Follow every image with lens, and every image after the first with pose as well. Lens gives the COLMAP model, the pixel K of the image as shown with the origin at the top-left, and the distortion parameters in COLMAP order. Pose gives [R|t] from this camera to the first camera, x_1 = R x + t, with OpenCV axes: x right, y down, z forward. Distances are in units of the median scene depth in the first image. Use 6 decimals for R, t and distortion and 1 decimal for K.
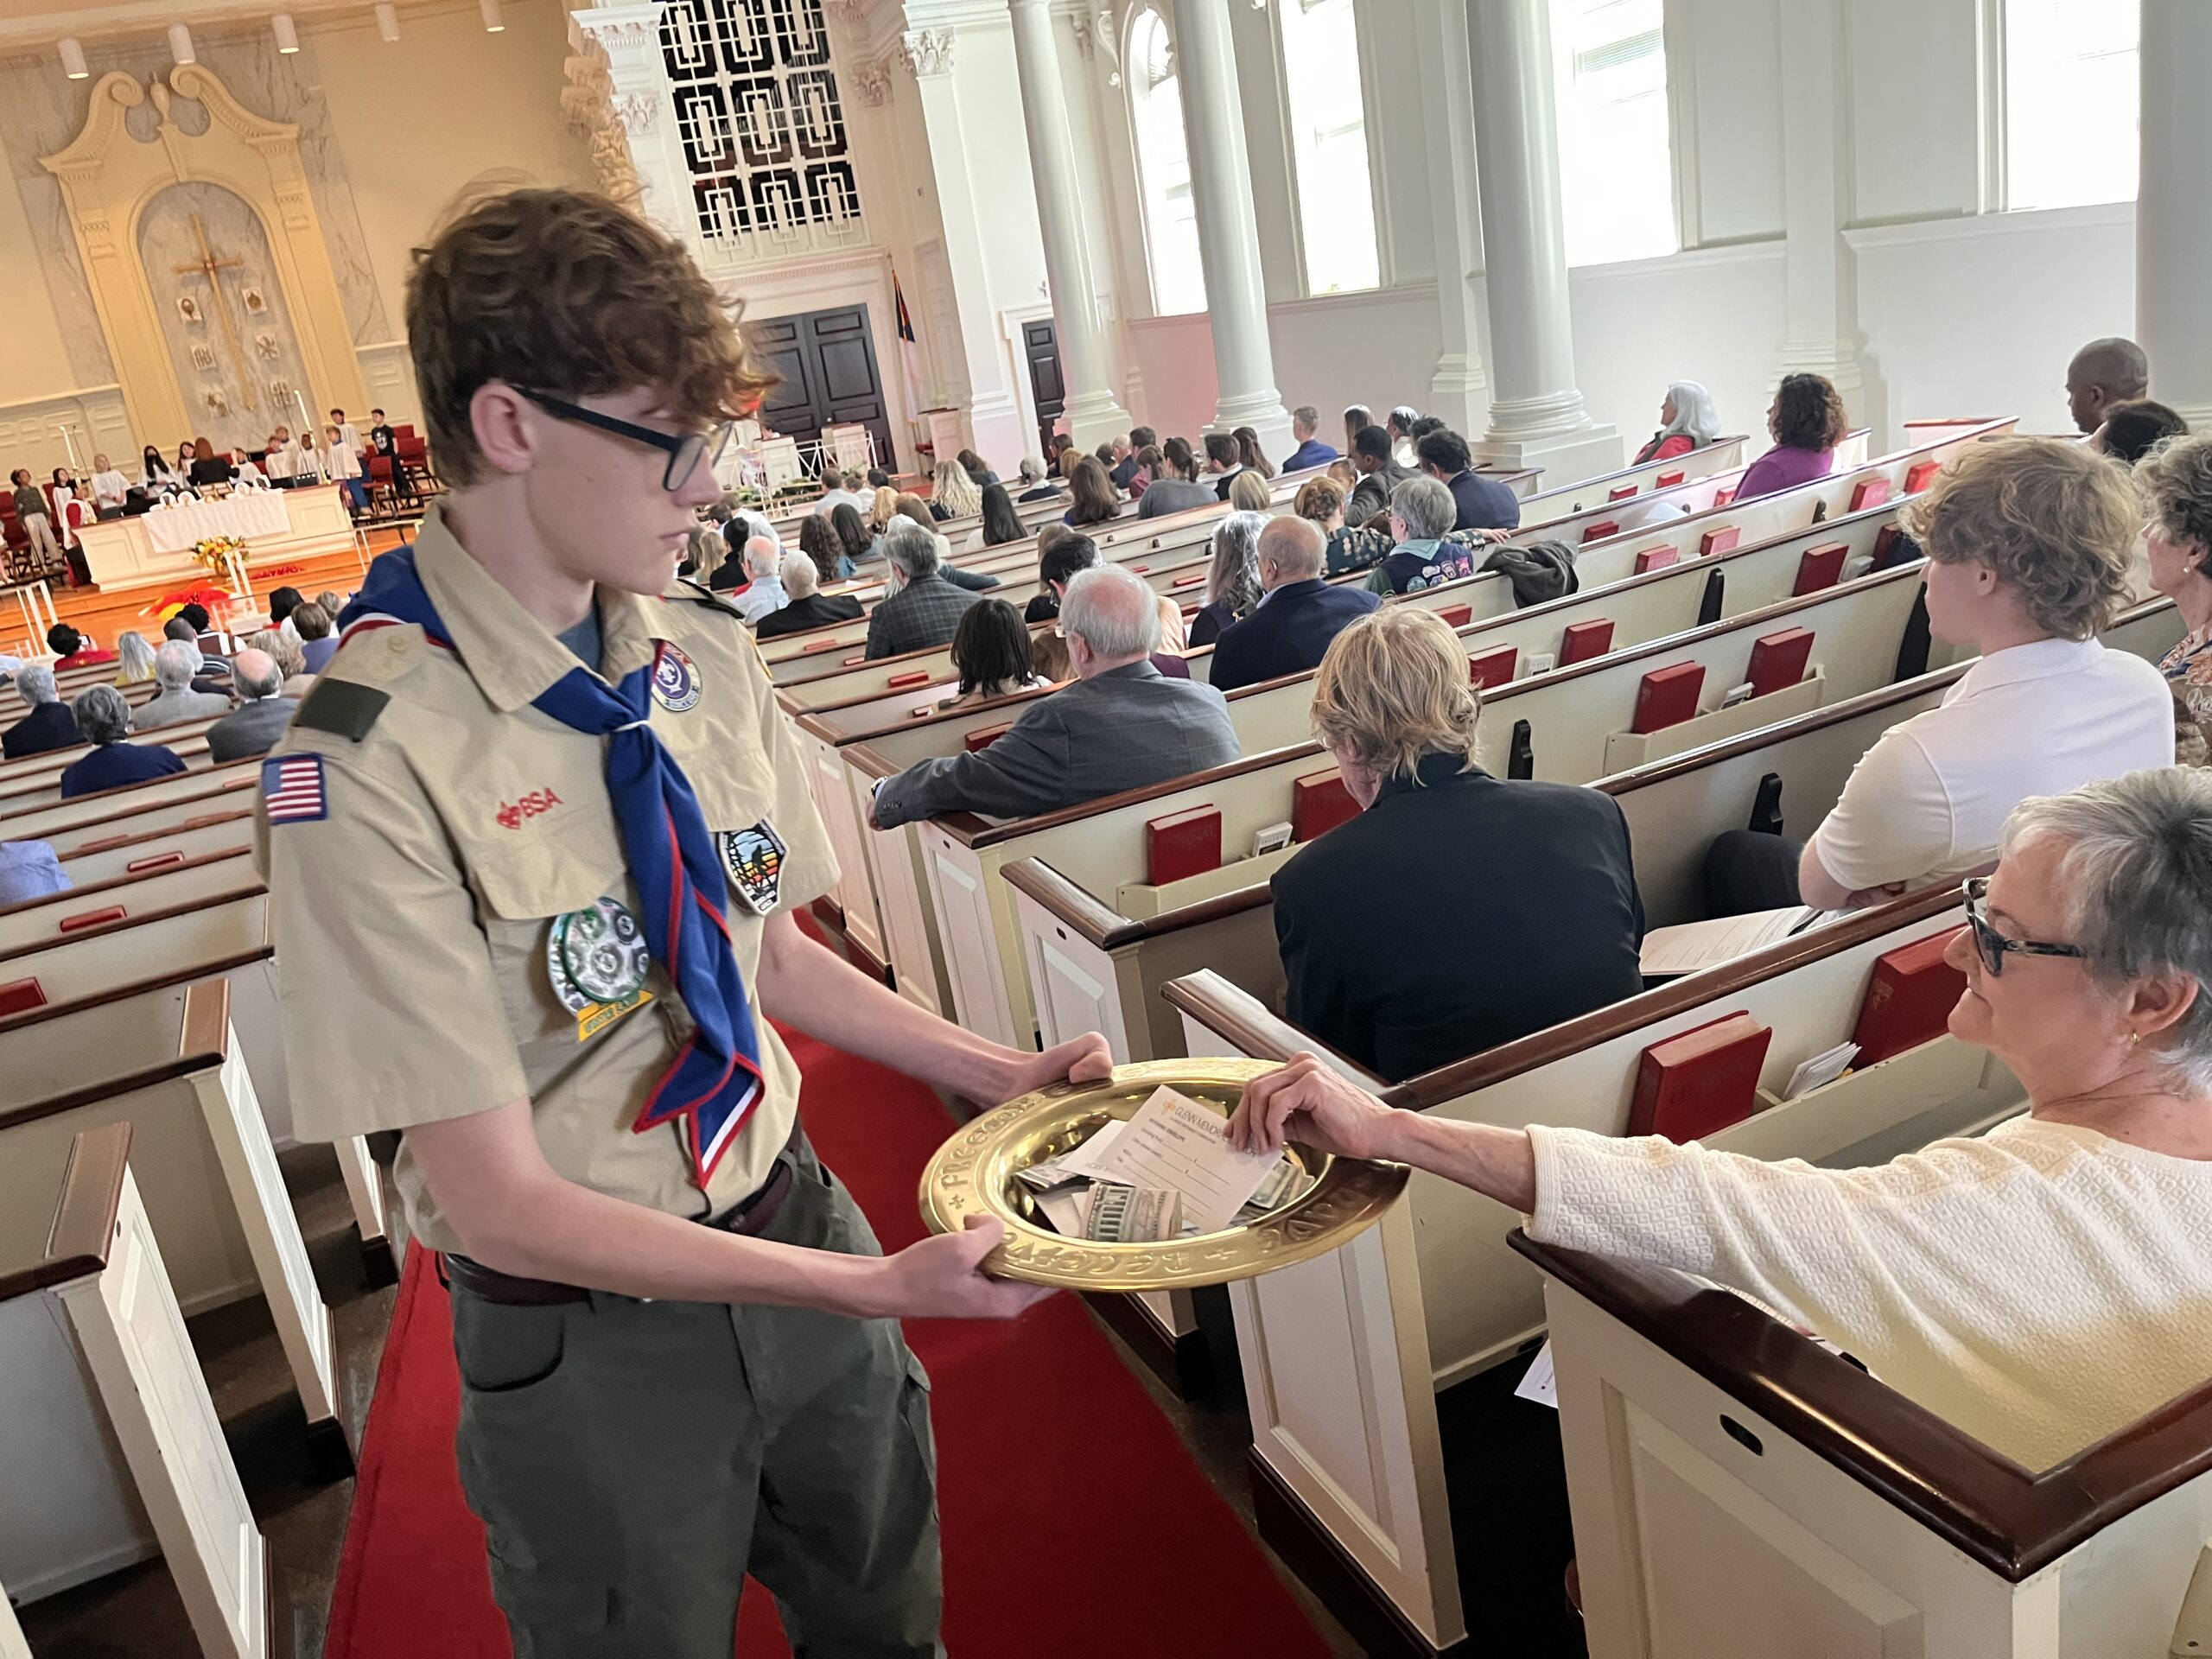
lens RADIAL K [[1707.9, 0, 1119.6], [0, 1707.9, 840.4], [0, 0, 1]] dist [0.087340, -0.126350]
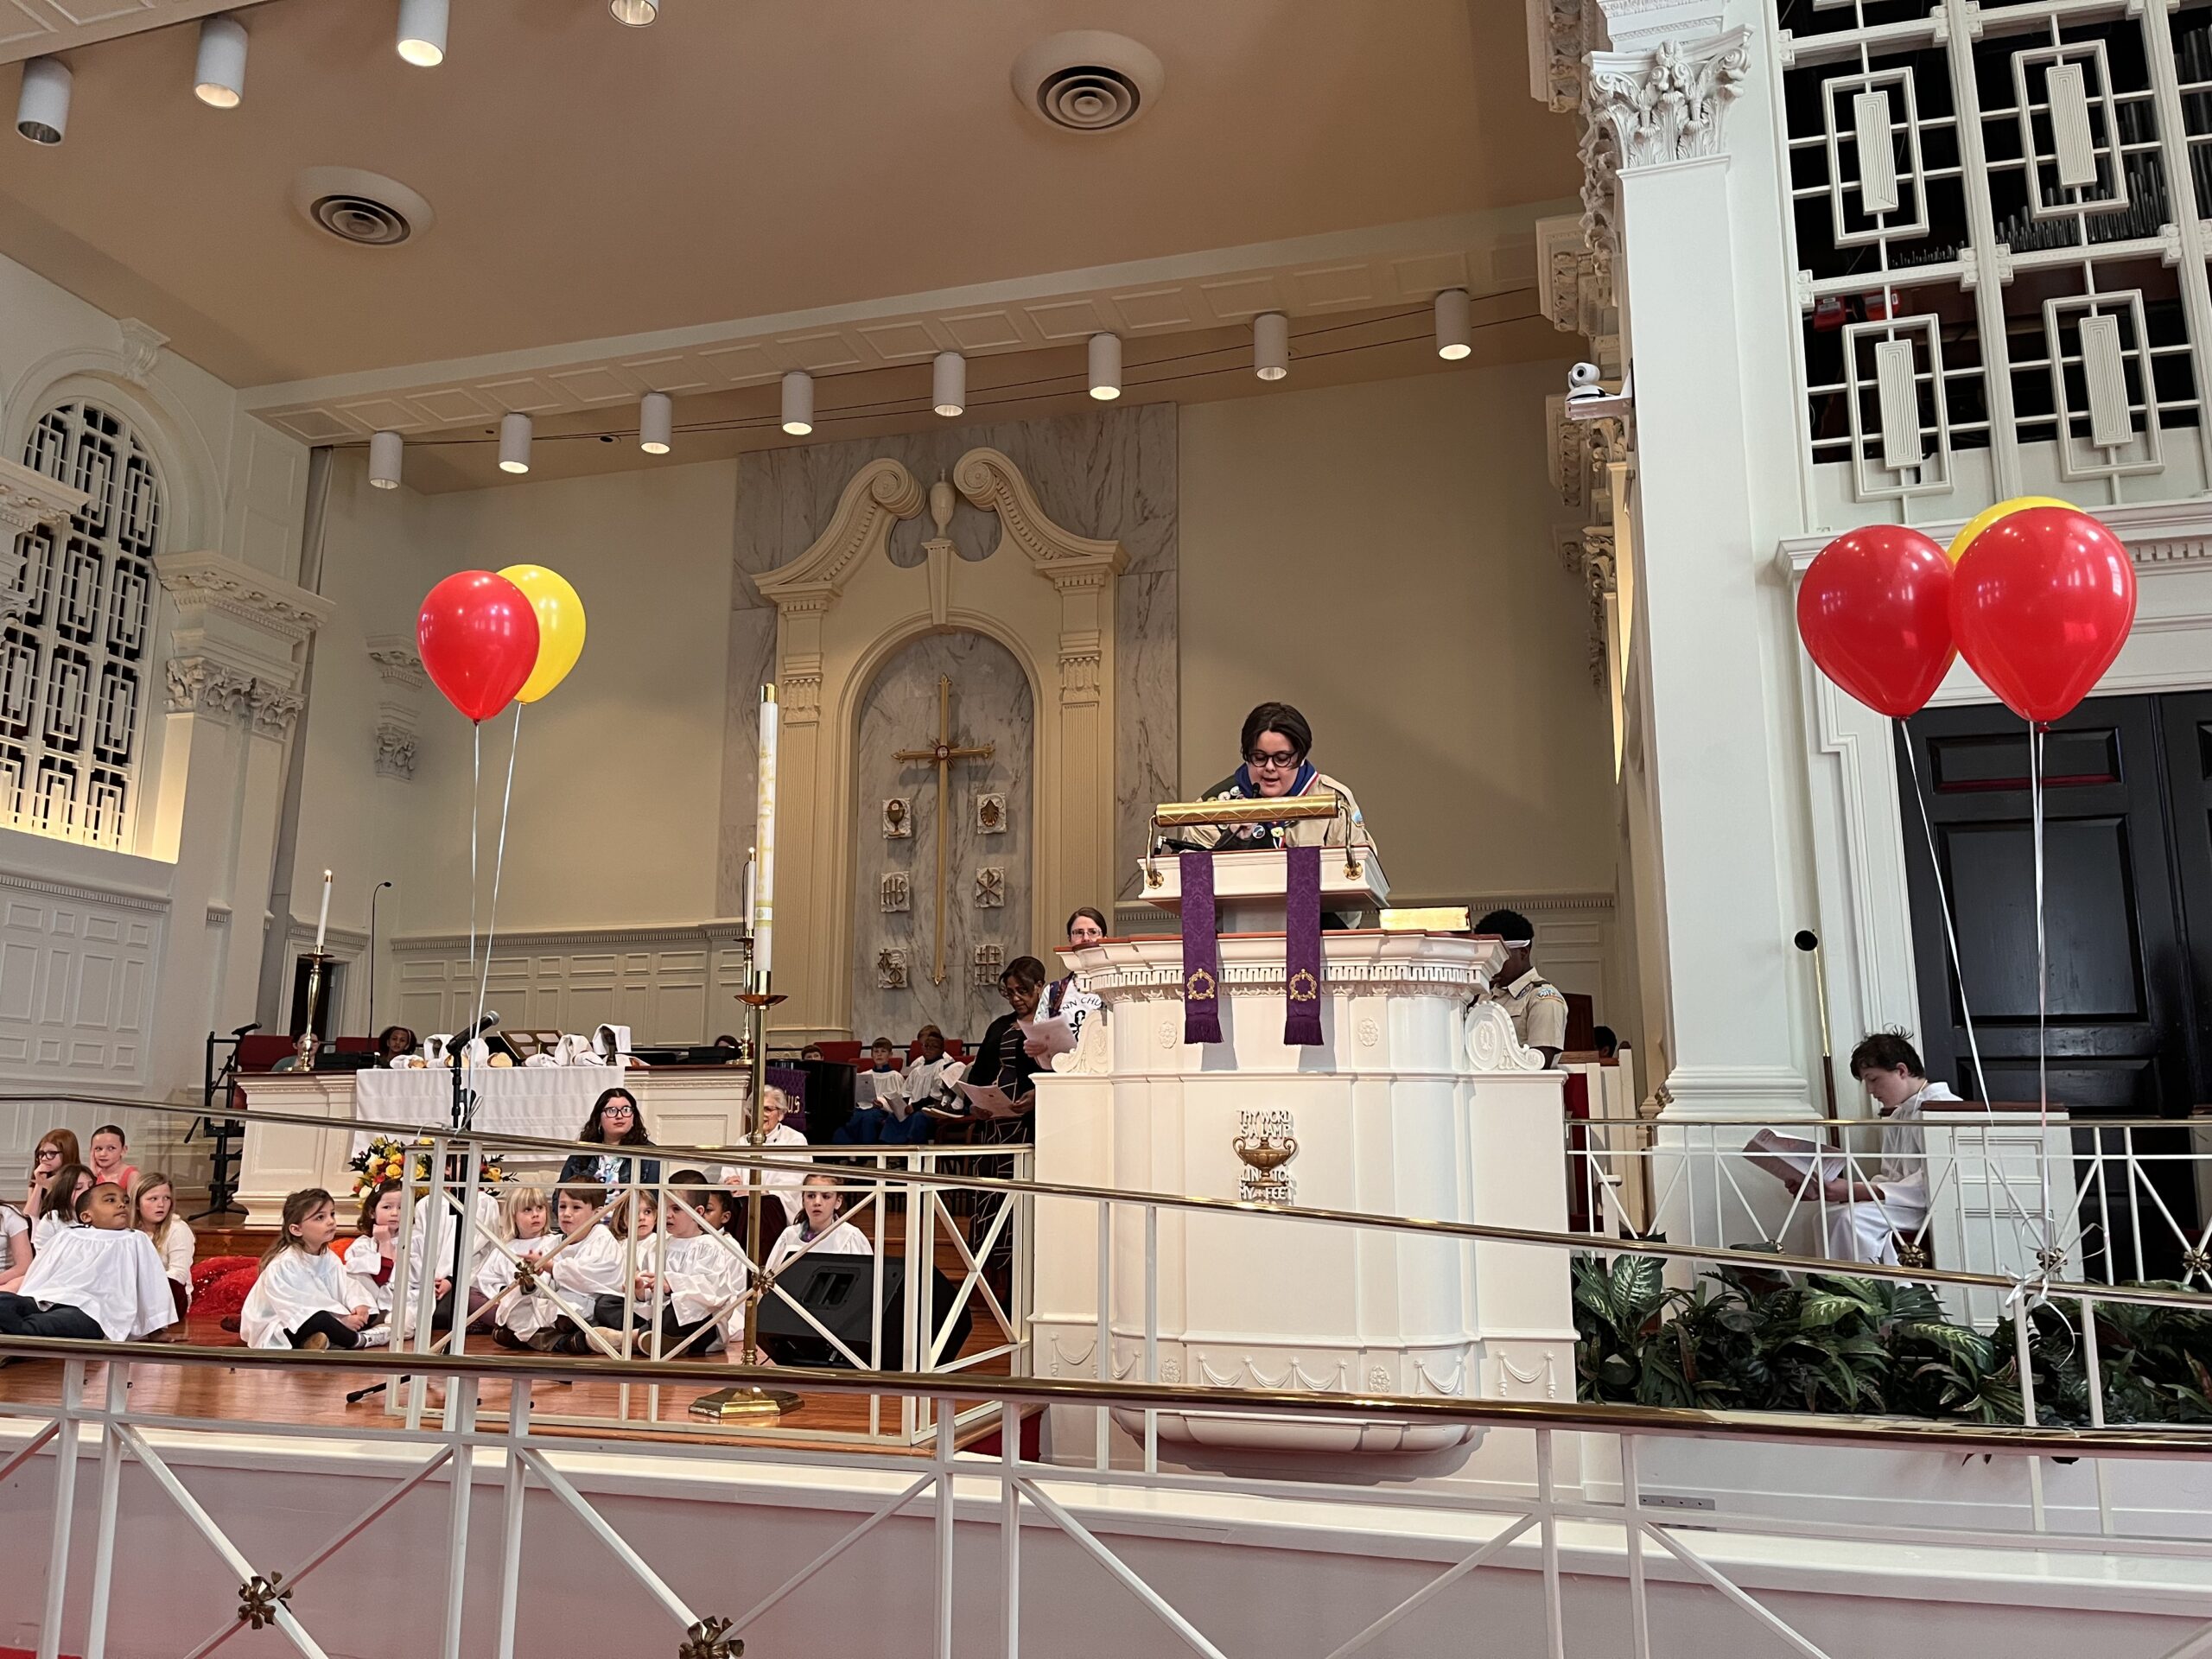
lens RADIAL K [[1647.1, 0, 1106.0], [0, 1647.1, 829.5], [0, 0, 1]] dist [0.010315, 0.002814]
pose [[0.813547, 0.044555, -0.579790, -0.138137], [-0.296901, 0.889130, -0.348278, -0.121291], [0.499991, 0.455481, 0.736577, 0.610040]]
